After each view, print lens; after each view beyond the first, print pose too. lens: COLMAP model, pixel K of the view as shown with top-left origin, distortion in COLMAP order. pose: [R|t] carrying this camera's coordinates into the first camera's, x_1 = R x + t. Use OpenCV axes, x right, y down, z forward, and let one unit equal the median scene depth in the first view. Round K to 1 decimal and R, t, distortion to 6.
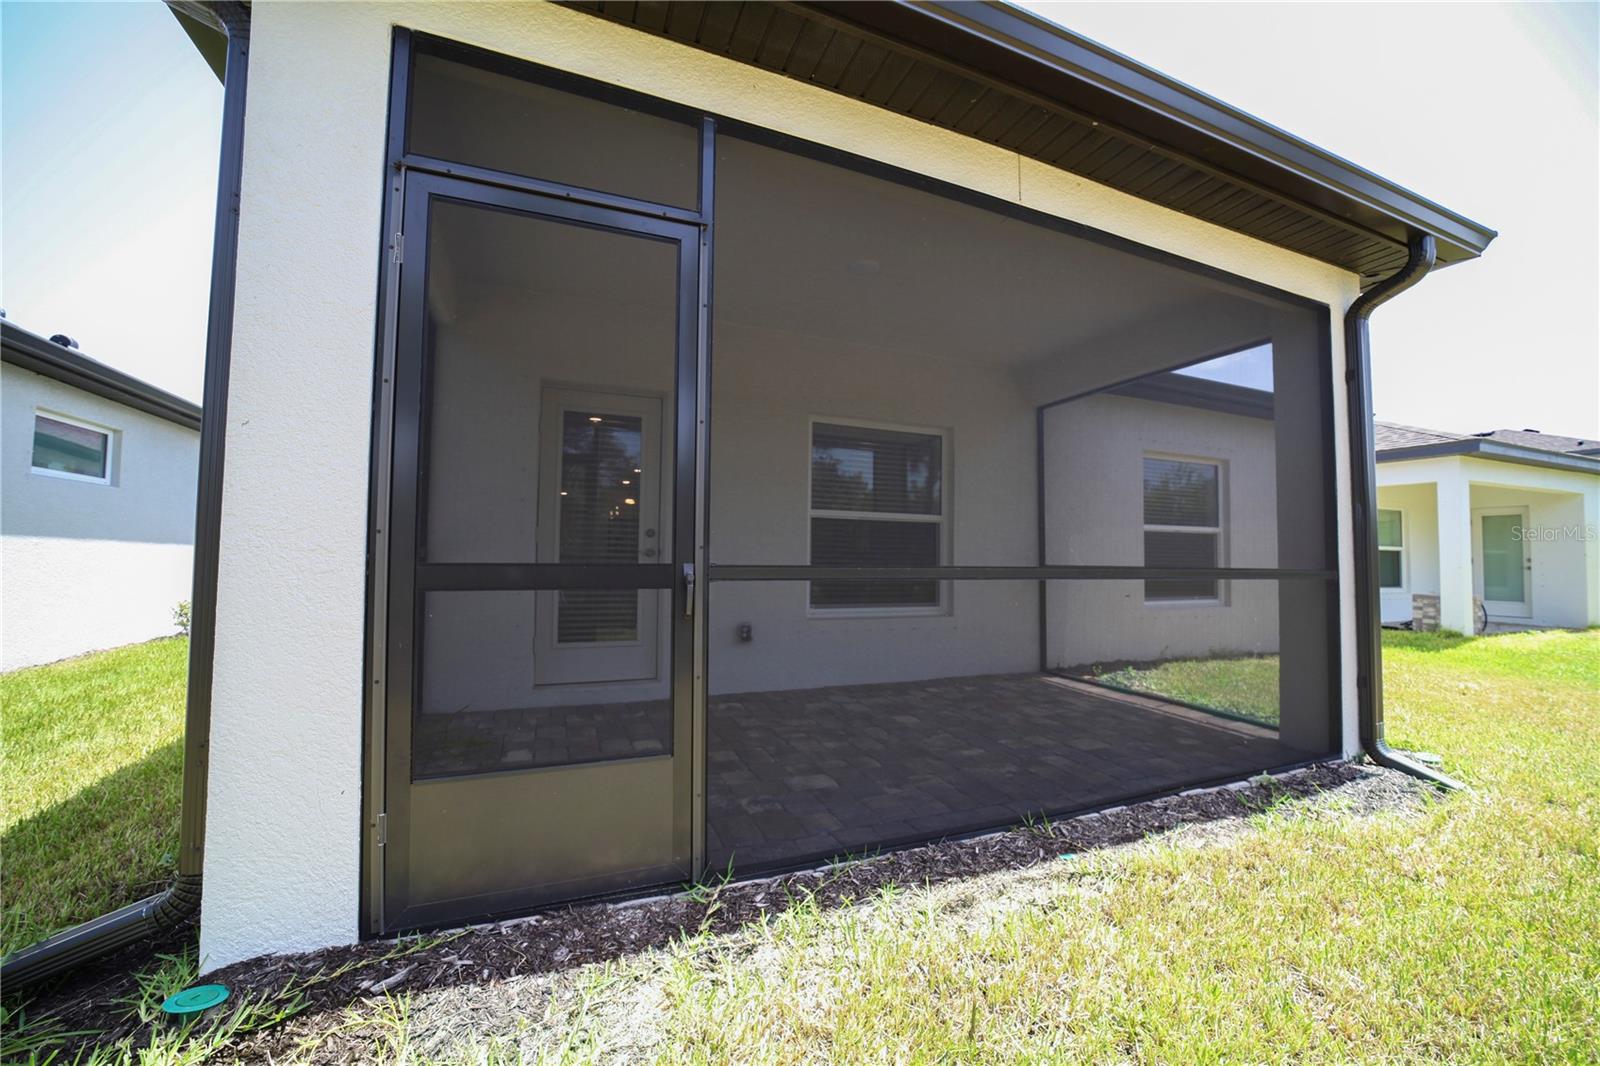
lens RADIAL K [[611.4, 0, 800.0], [0, 611.4, 533.0], [0, 0, 1]] dist [-0.033606, 0.000028]
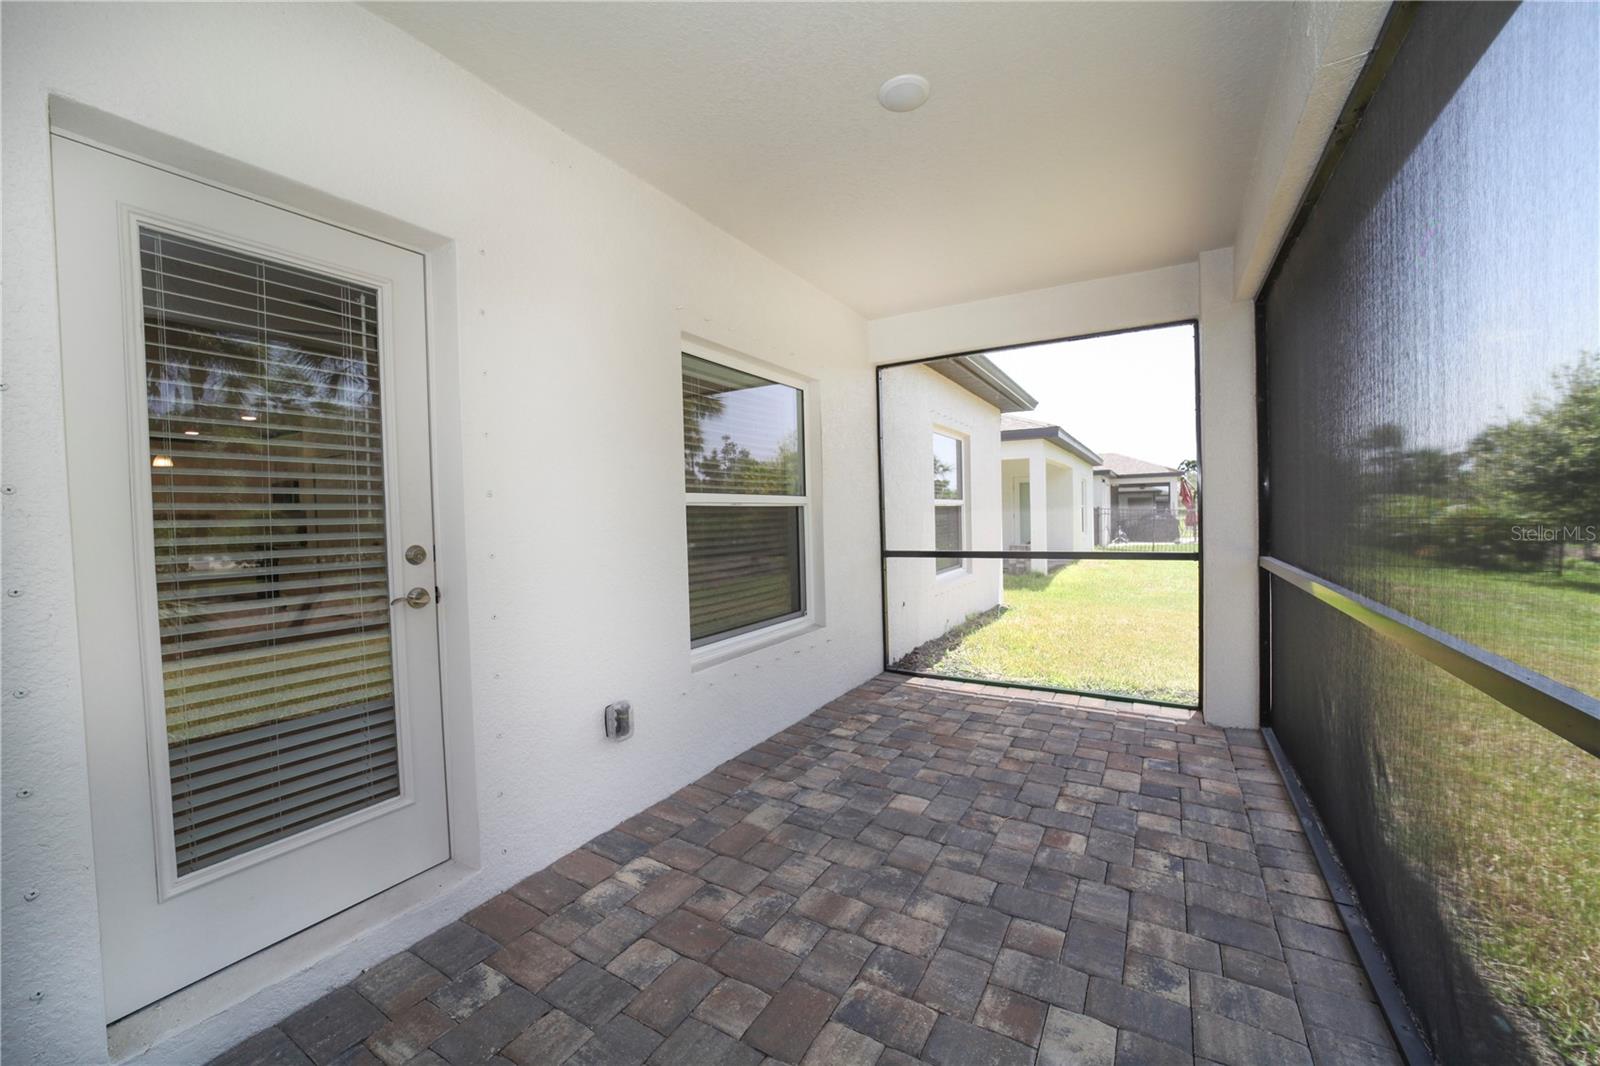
lens RADIAL K [[622.6, 0, 801.2], [0, 622.6, 535.4], [0, 0, 1]] dist [-0.039240, 0.010112]
pose [[0.801075, -0.052616, 0.596247, -0.364077], [0.012960, 0.997420, 0.070605, -0.053817], [-0.598423, -0.048833, 0.799690, 0.593068]]
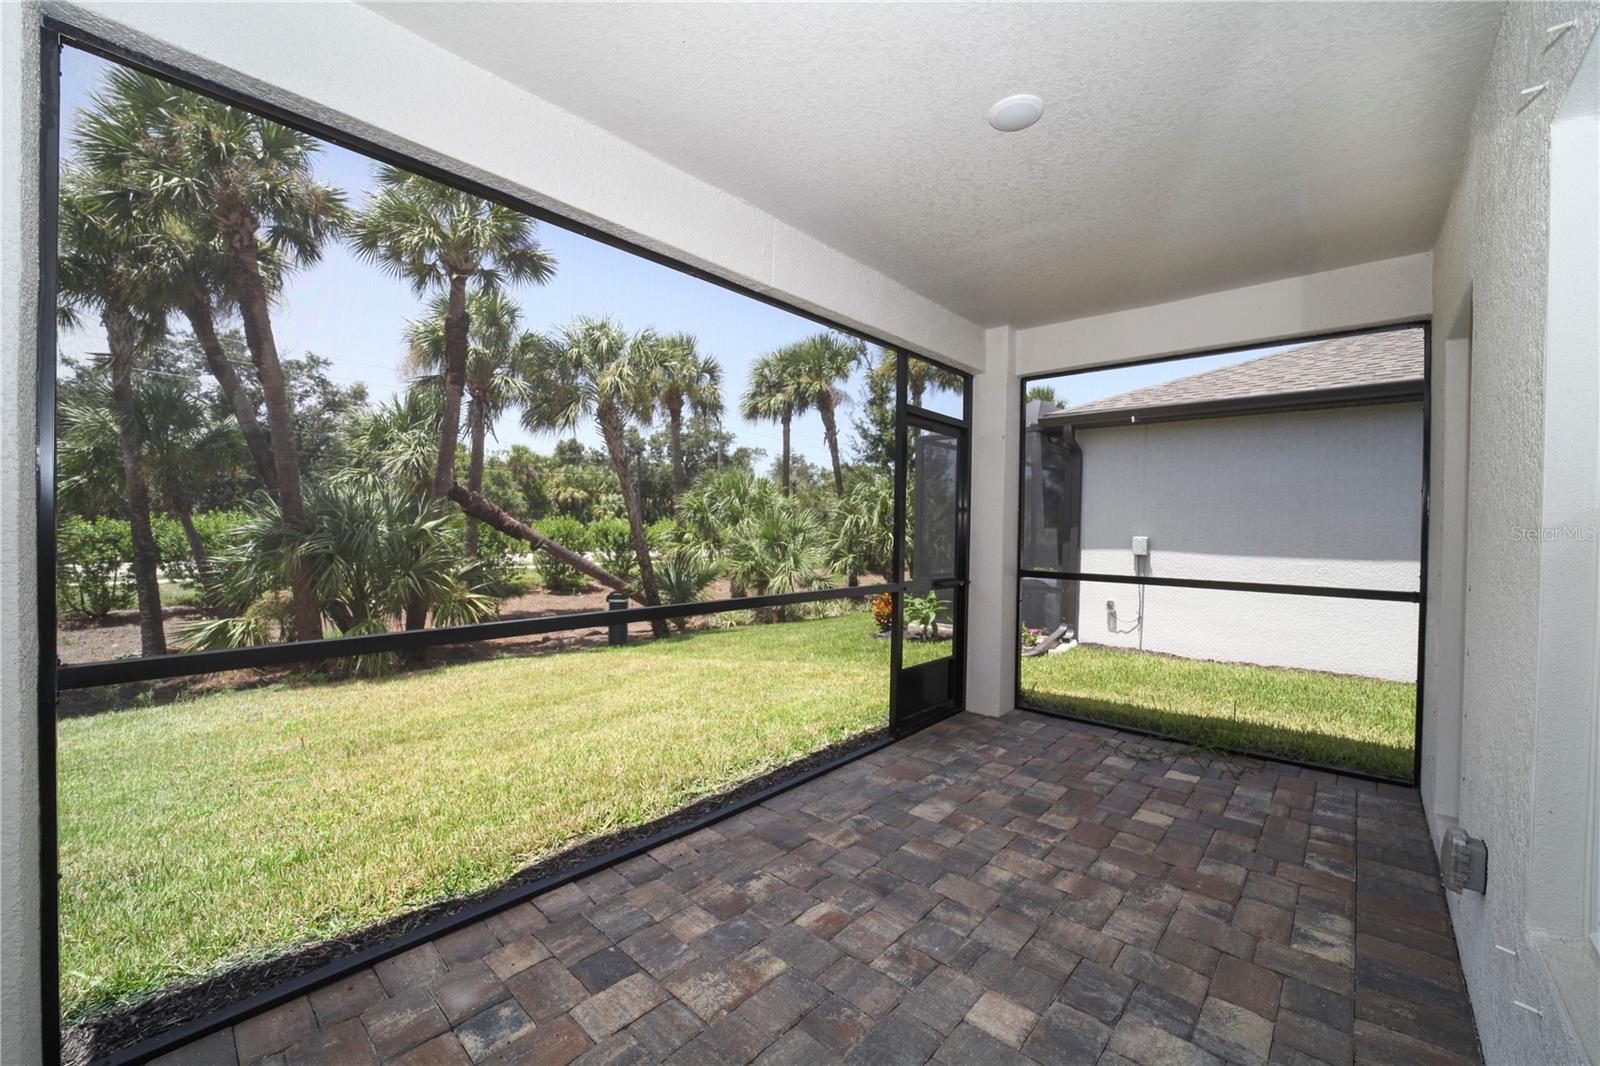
lens RADIAL K [[644.5, 0, 799.6], [0, 644.5, 535.9], [0, 0, 1]] dist [-0.037332, 0.010976]
pose [[-0.904970, -0.025440, -0.424715, 0.558619], [-0.014377, 0.999469, -0.029234, -0.018561], [0.425233, -0.020349, -0.904855, 1.509543]]
